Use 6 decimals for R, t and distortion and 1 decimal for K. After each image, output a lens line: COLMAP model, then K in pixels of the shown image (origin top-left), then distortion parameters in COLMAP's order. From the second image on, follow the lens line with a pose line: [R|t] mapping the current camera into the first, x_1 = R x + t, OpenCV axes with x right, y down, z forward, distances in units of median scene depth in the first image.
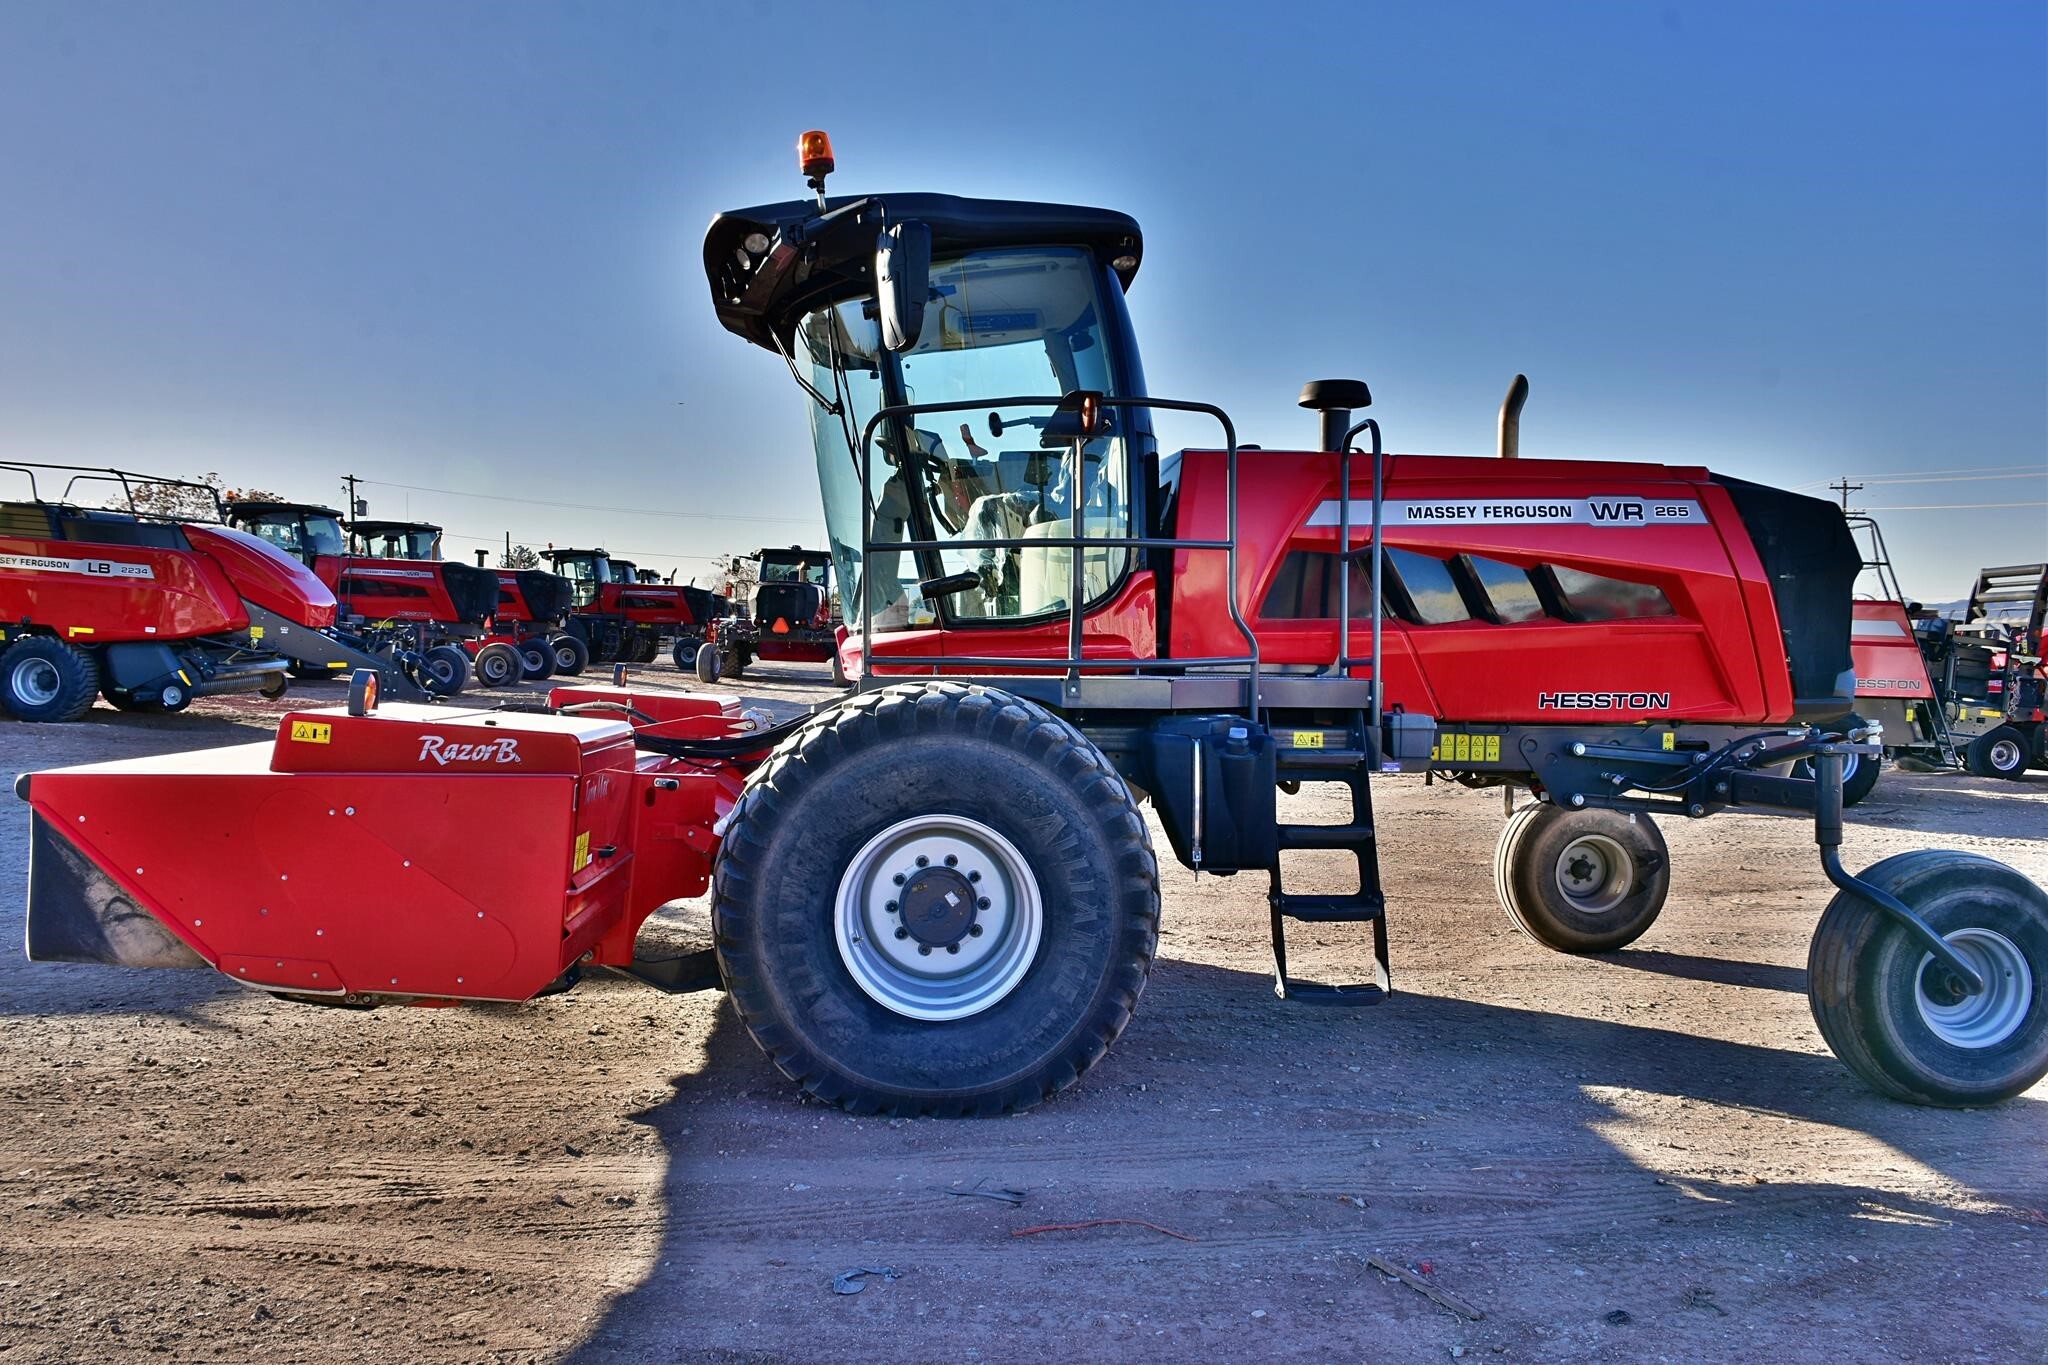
lens RADIAL K [[1596.1, 0, 1024.0], [0, 1596.1, 682.5], [0, 0, 1]] dist [-0.018930, -0.001466]
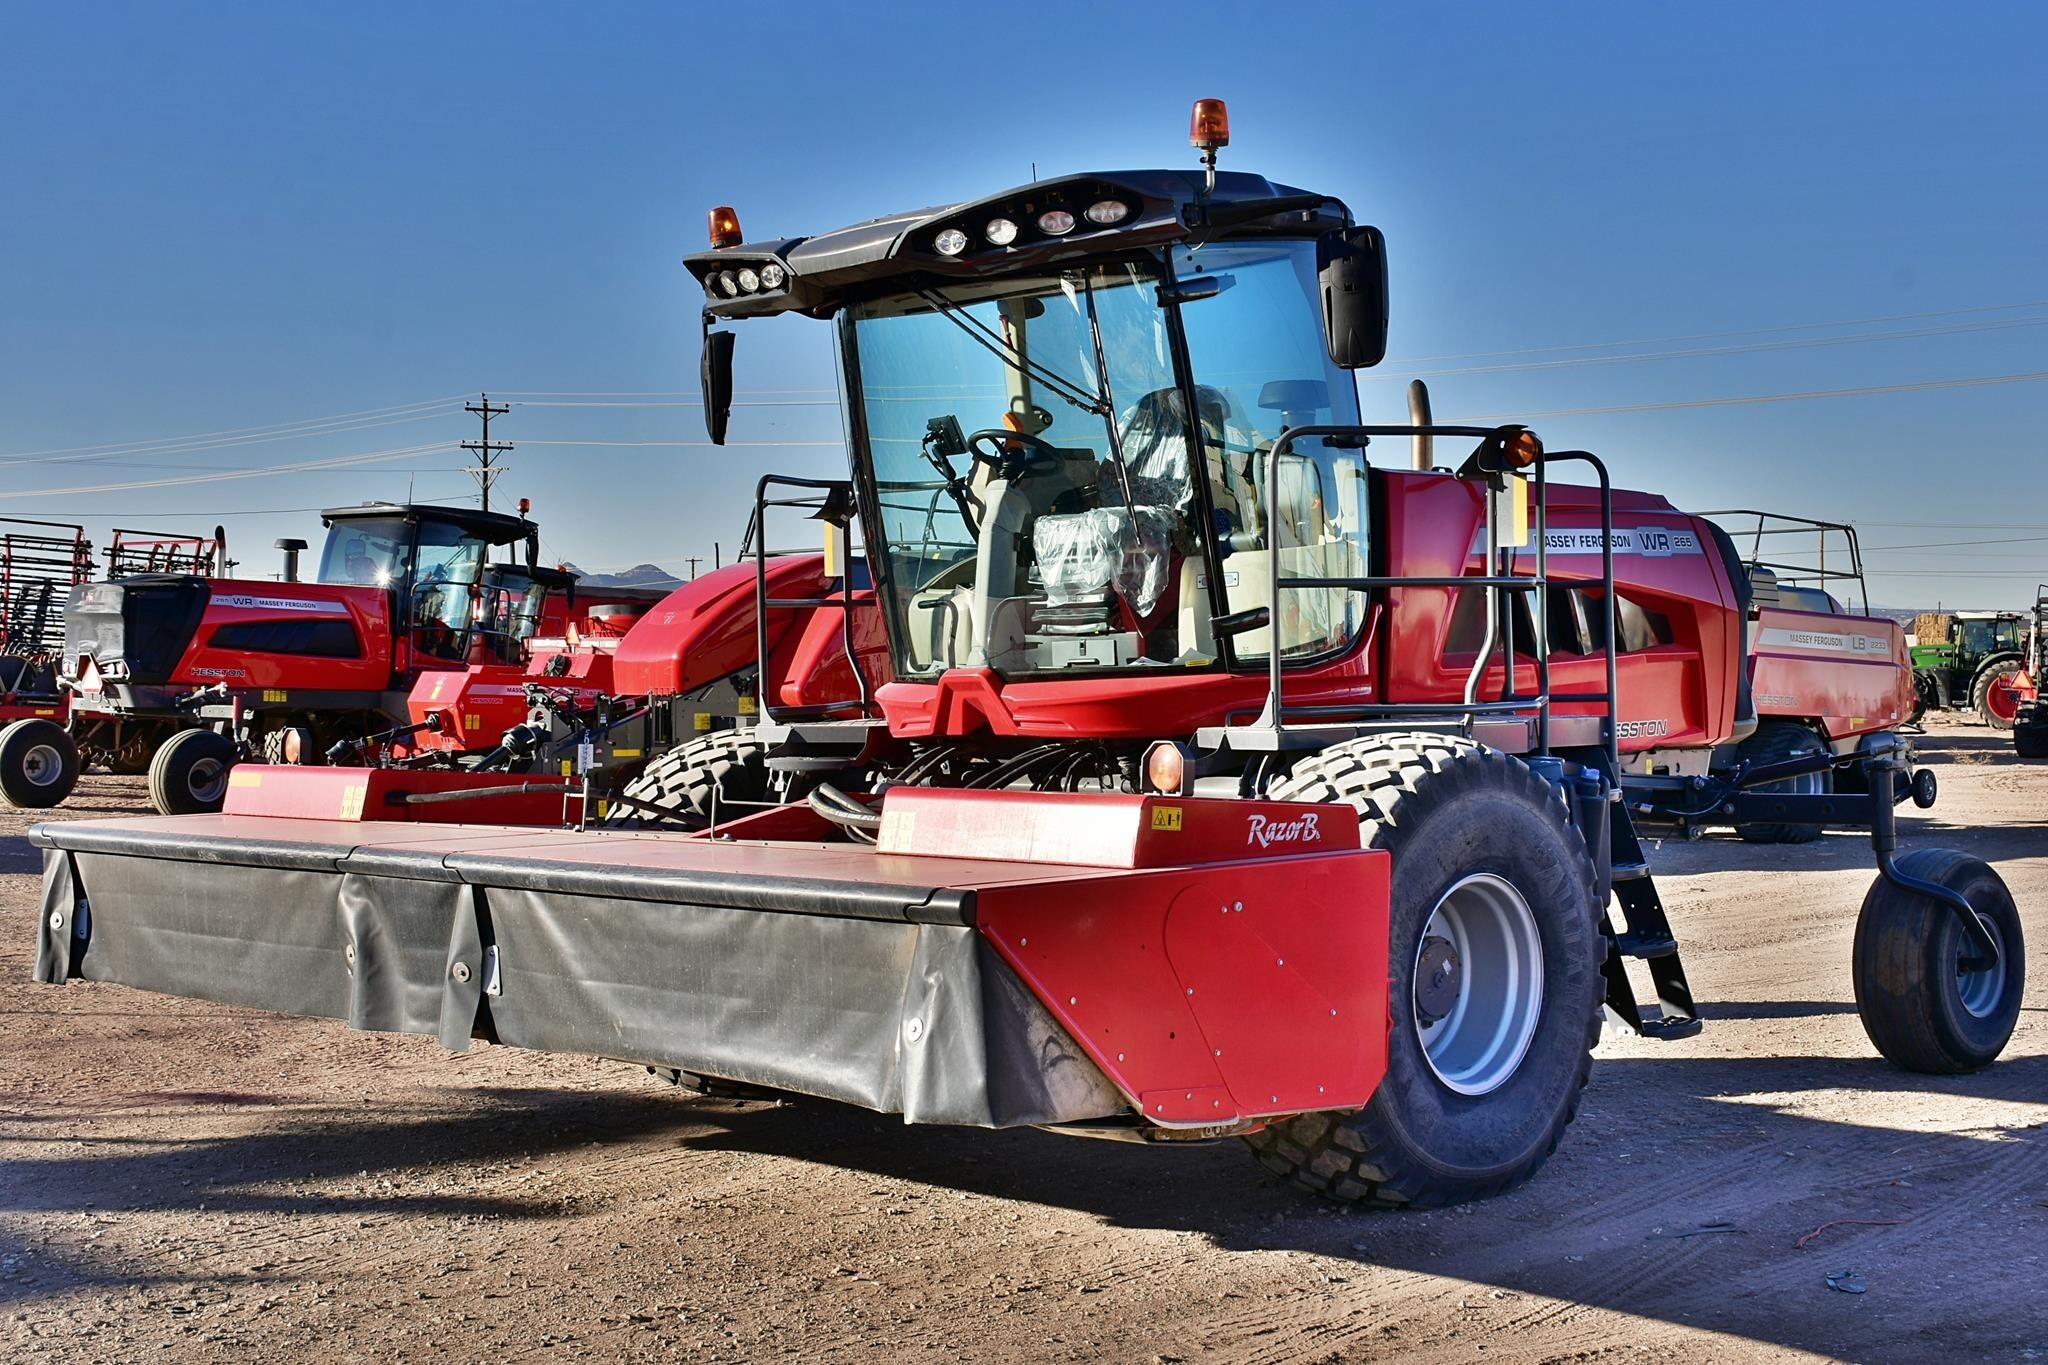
lens RADIAL K [[2751.2, 0, 1024.0], [0, 2751.2, 682.5], [0, 0, 1]] dist [0.008099, -0.012647]
pose [[0.735785, -0.023556, 0.676805, -1.345337], [0.030603, 0.999530, 0.001518, -0.040497], [-0.676523, 0.019595, 0.736161, -0.013834]]
